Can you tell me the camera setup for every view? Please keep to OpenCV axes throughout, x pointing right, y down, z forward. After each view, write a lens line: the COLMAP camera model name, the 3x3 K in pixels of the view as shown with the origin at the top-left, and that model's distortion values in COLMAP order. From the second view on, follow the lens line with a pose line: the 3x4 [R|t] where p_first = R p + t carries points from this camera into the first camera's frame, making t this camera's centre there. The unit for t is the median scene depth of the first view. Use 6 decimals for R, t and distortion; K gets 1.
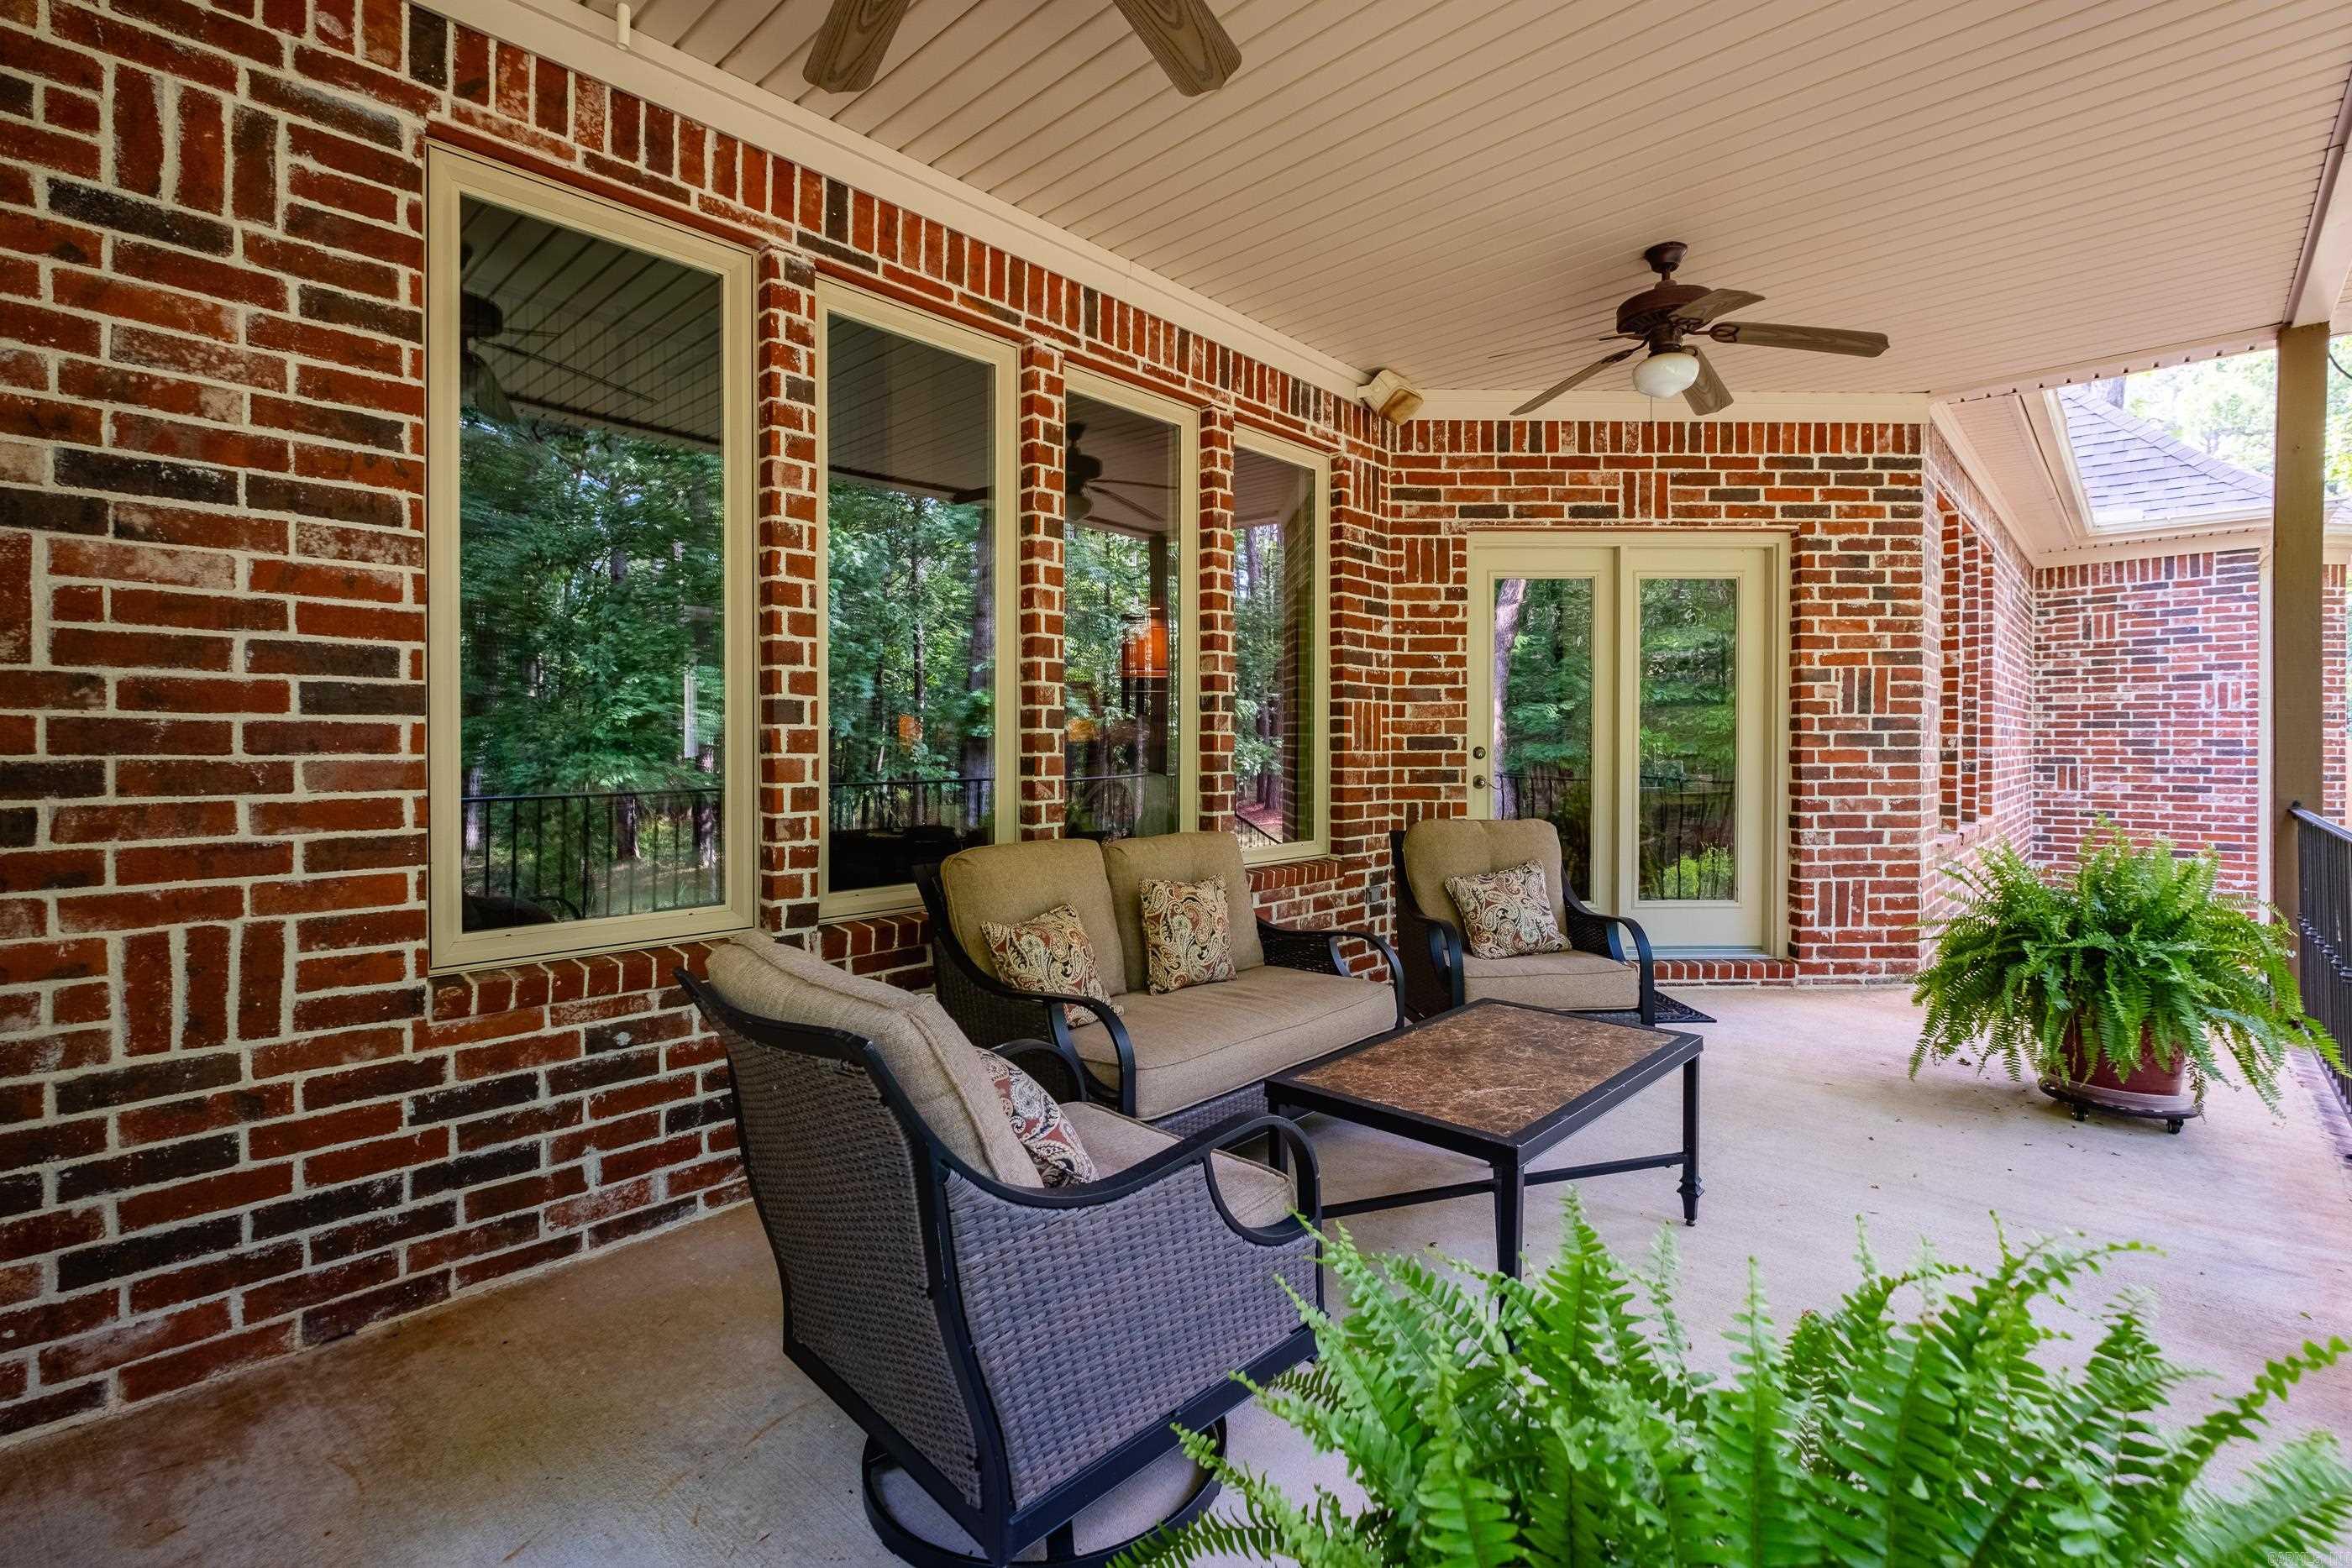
lens RADIAL K [[1047.8, 0, 1176.6], [0, 1047.8, 758.8], [0, 0, 1]] dist [-0.002504, -0.001295]
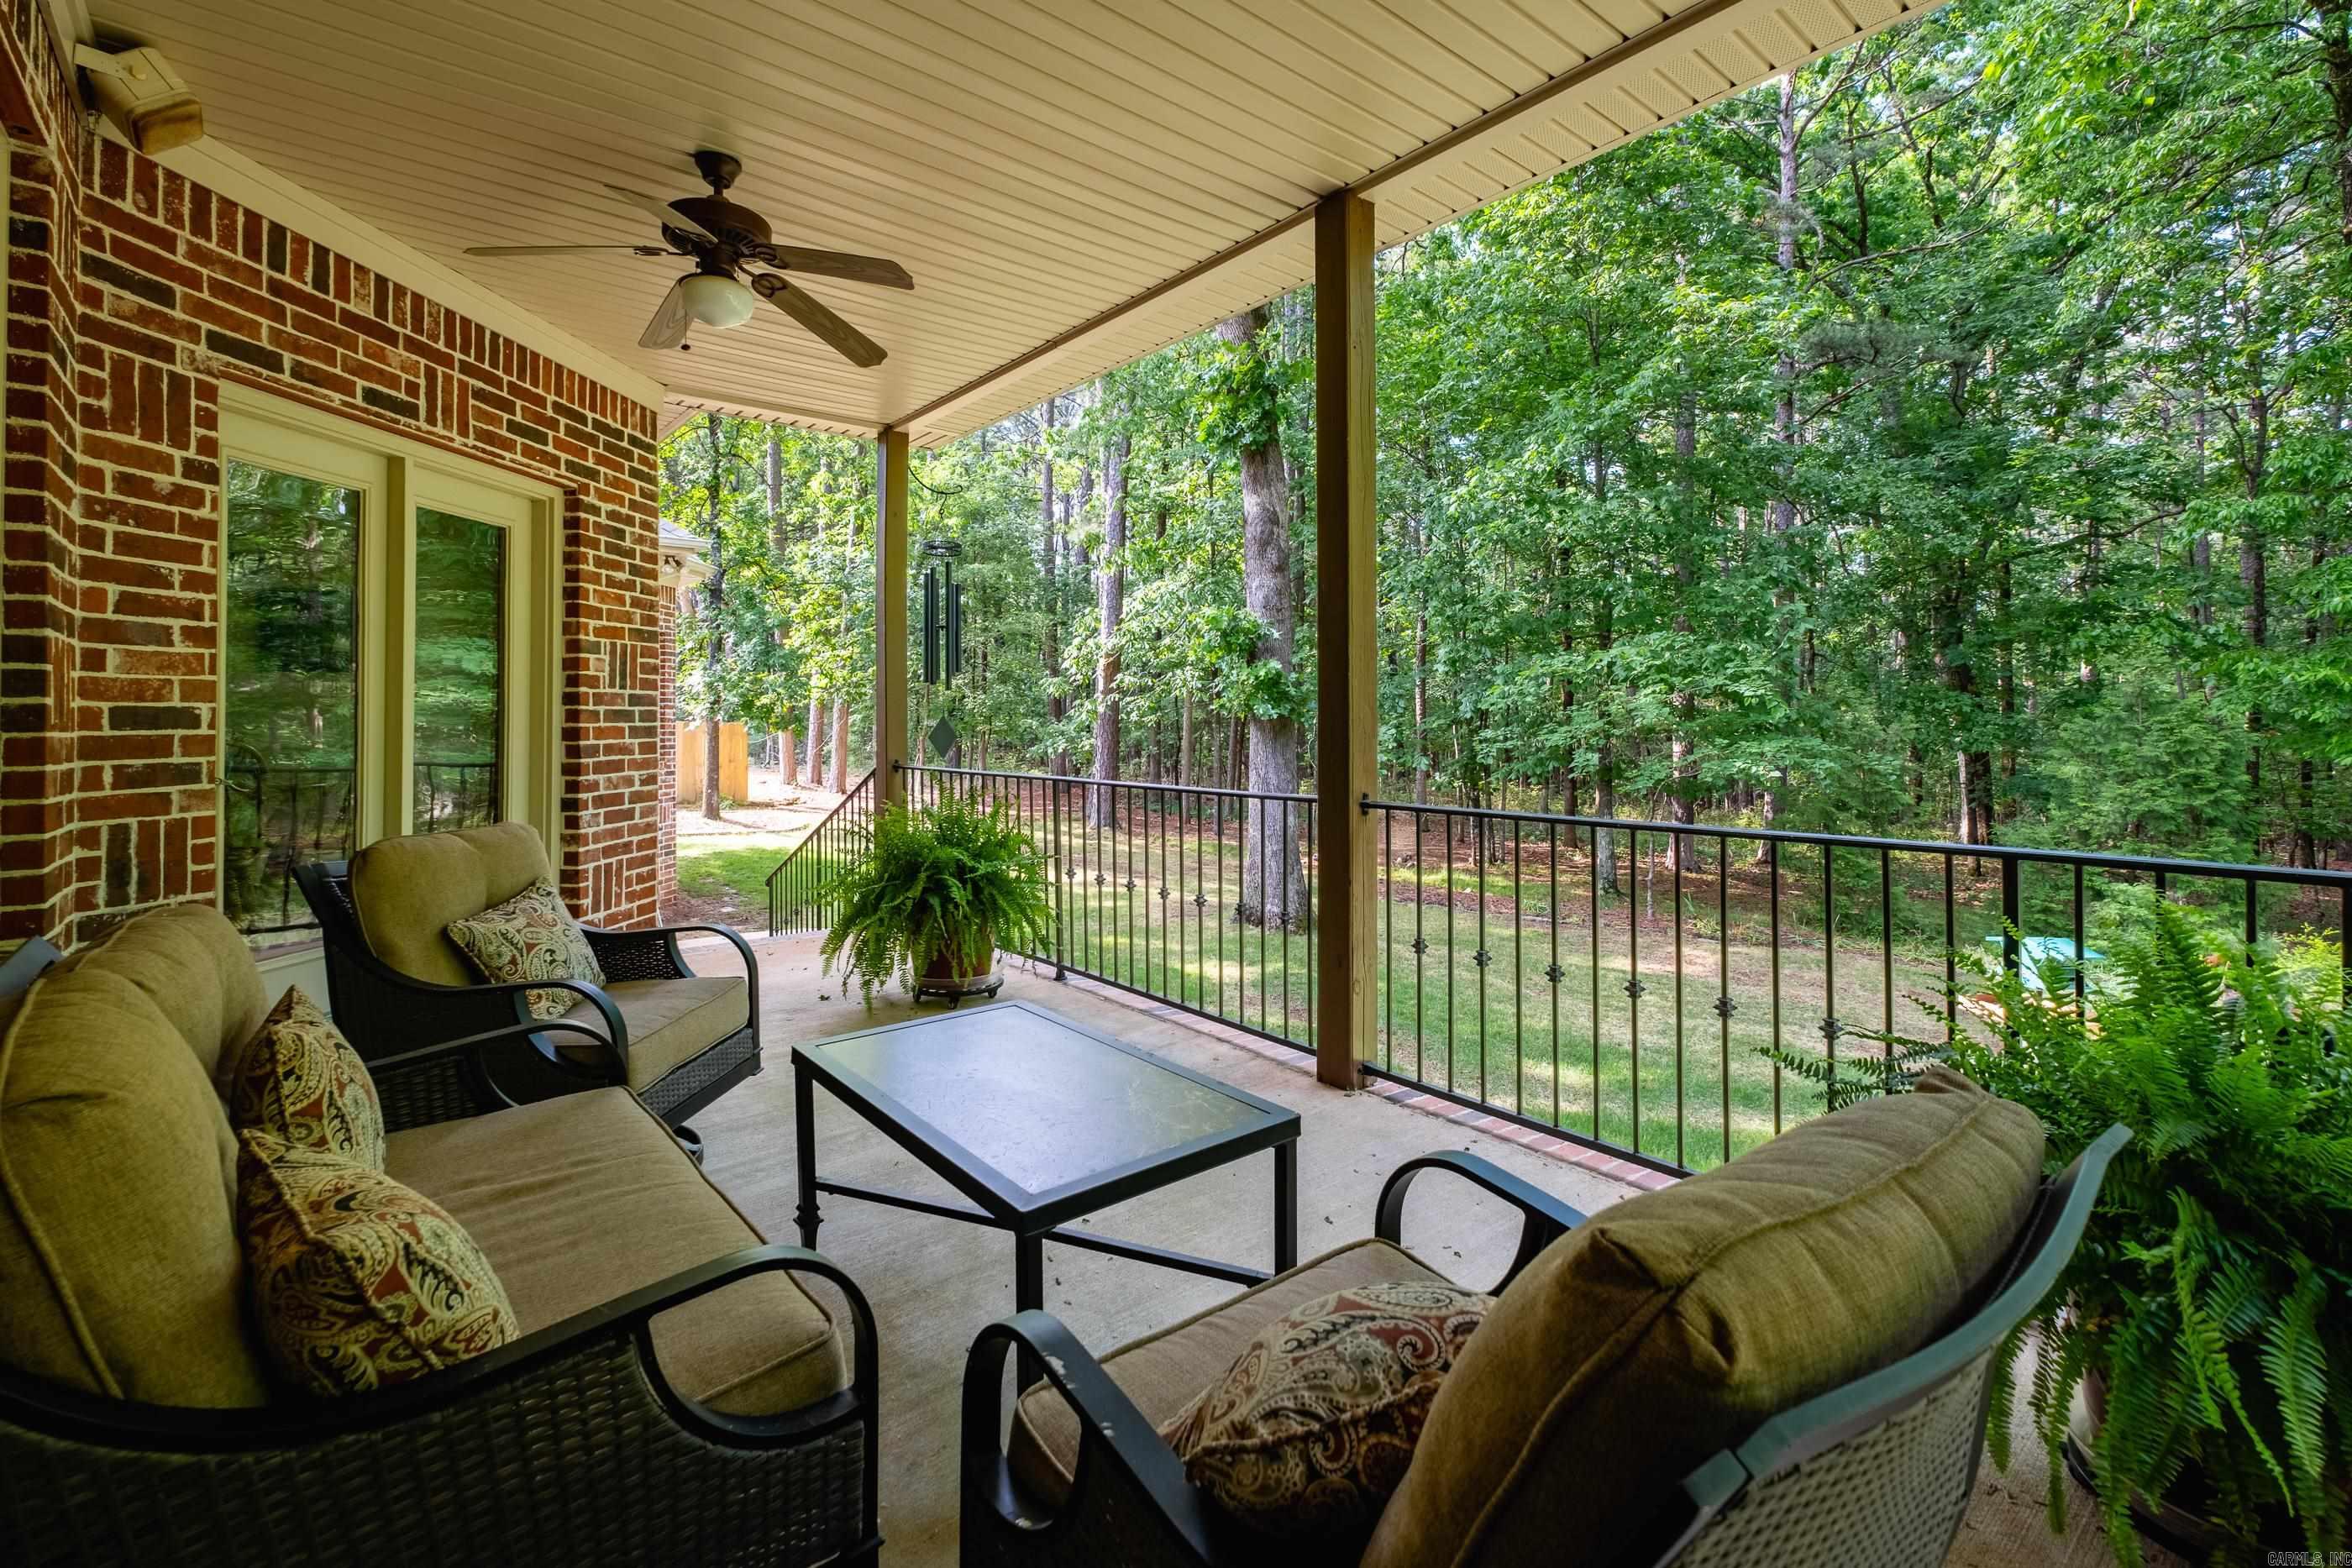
lens RADIAL K [[1047.8, 0, 1189.4], [0, 1047.8, 718.1], [0, 0, 1]] dist [-0.002504, -0.001295]
pose [[0.115537, 0.003230, 0.993298, -0.262321], [0.015187, 0.999872, -0.005018, -0.003106], [-0.993187, 0.015665, 0.115474, 0.359632]]
